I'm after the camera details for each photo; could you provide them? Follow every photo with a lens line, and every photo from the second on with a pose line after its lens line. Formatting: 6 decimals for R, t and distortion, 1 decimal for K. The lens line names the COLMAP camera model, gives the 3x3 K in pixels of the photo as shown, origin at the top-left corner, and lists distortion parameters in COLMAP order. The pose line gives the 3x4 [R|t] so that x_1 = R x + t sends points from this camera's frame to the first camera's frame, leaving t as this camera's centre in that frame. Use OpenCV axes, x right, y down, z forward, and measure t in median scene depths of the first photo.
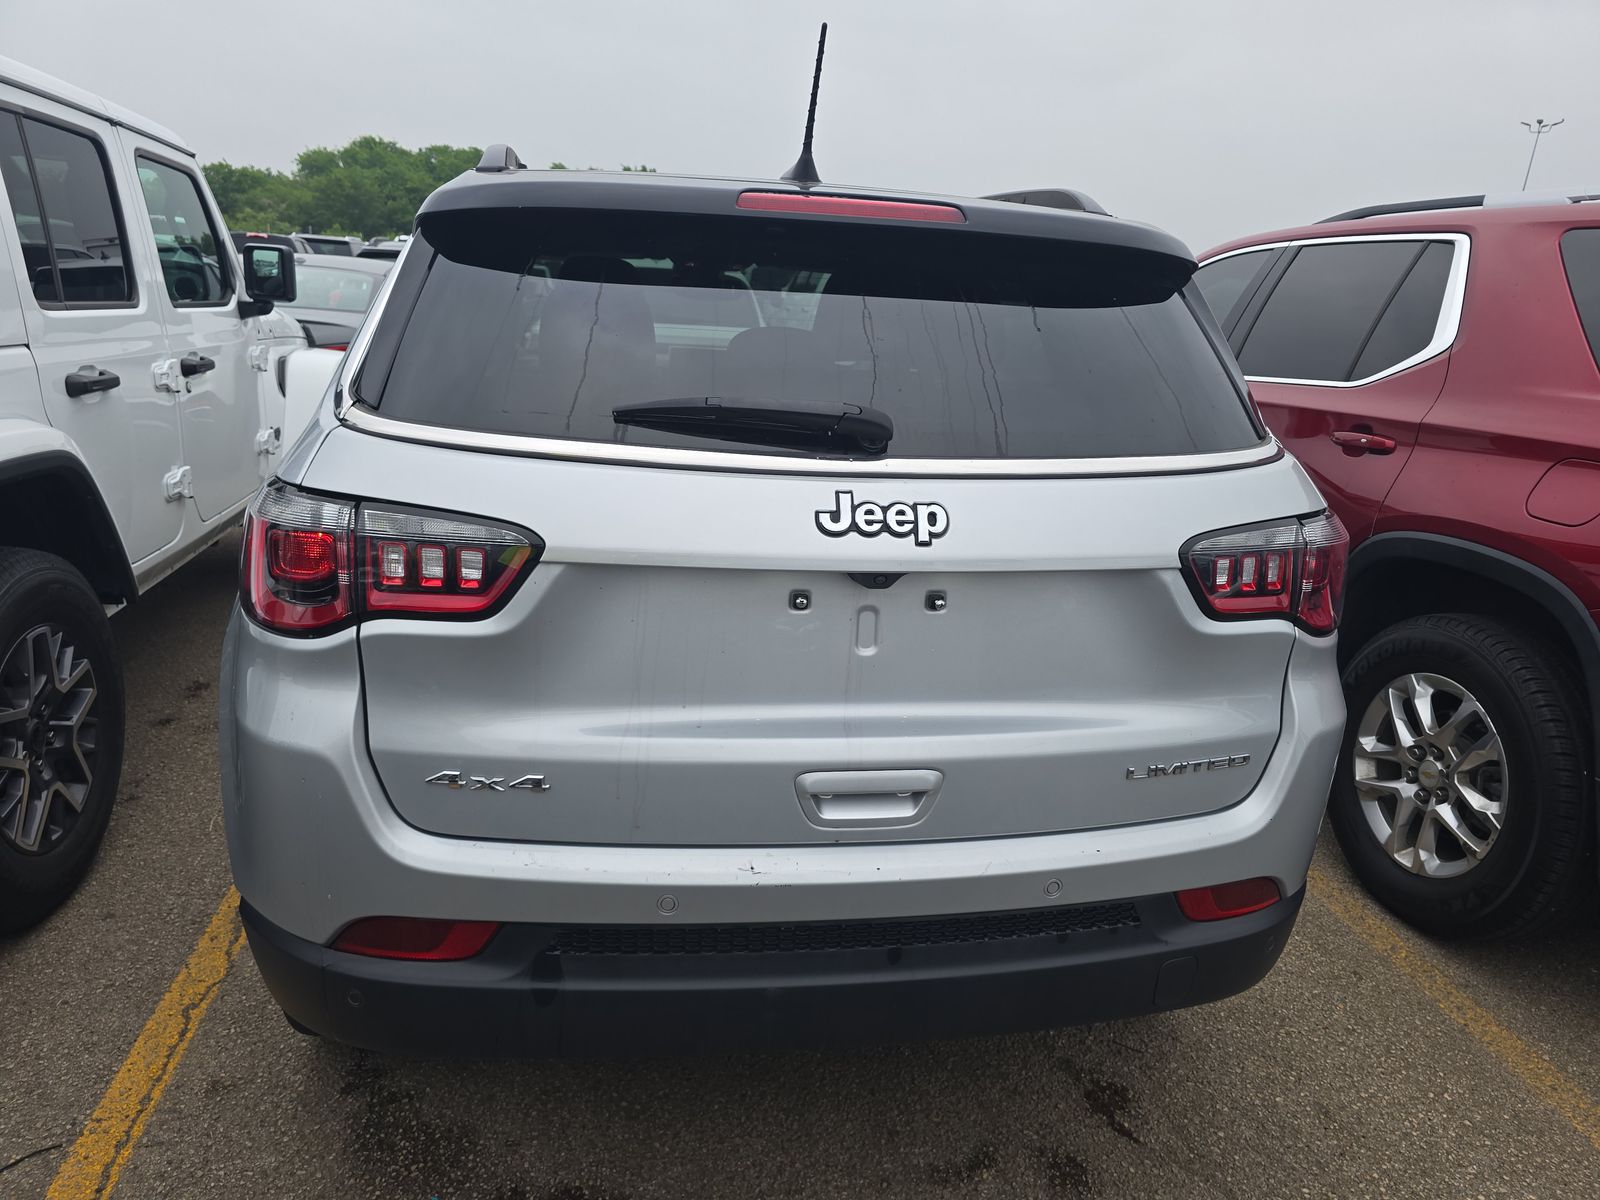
lens RADIAL K [[1130.7, 0, 800.0], [0, 1130.7, 600.0], [0, 0, 1]] dist [0.044447, -0.047724]
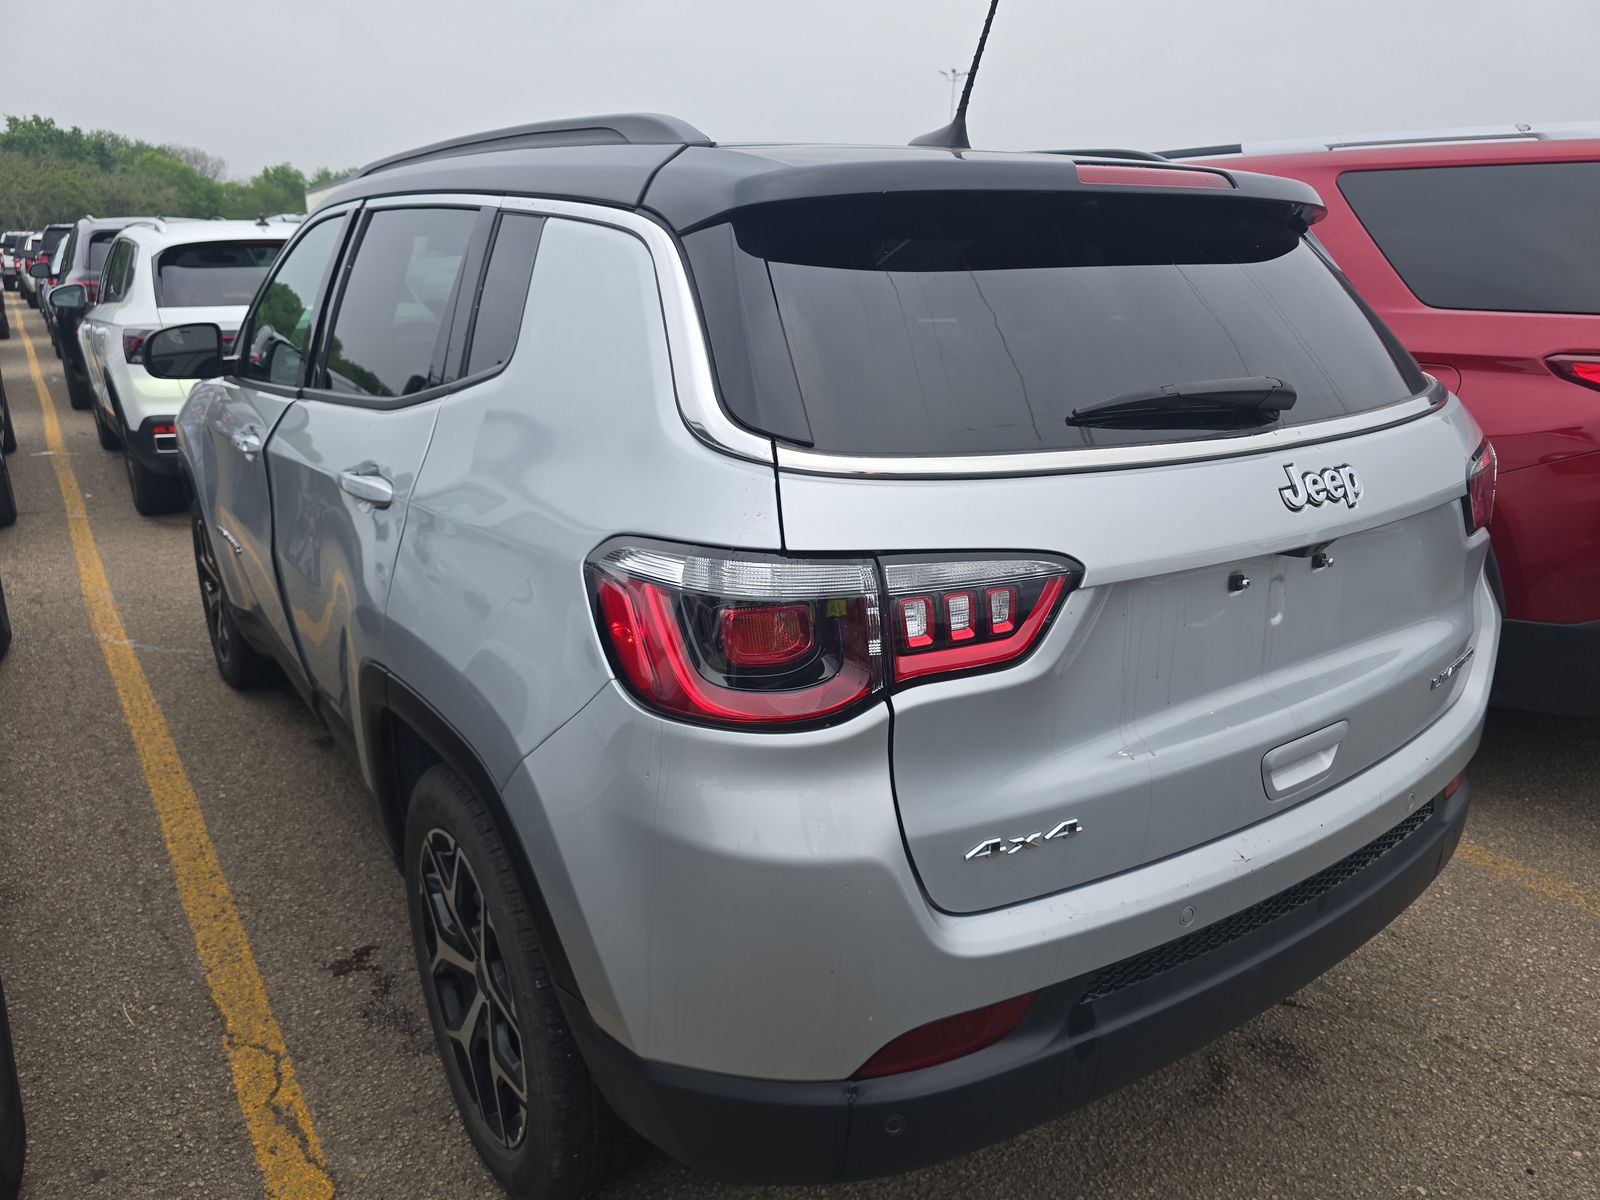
lens RADIAL K [[1130.7, 0, 800.0], [0, 1130.7, 600.0], [0, 0, 1]] dist [0.044447, -0.047724]
pose [[0.899293, -0.181420, 0.397942, -0.757330], [0.165806, 0.983406, 0.073633, -0.122487], [-0.404697, -0.000236, 0.914451, 0.250703]]
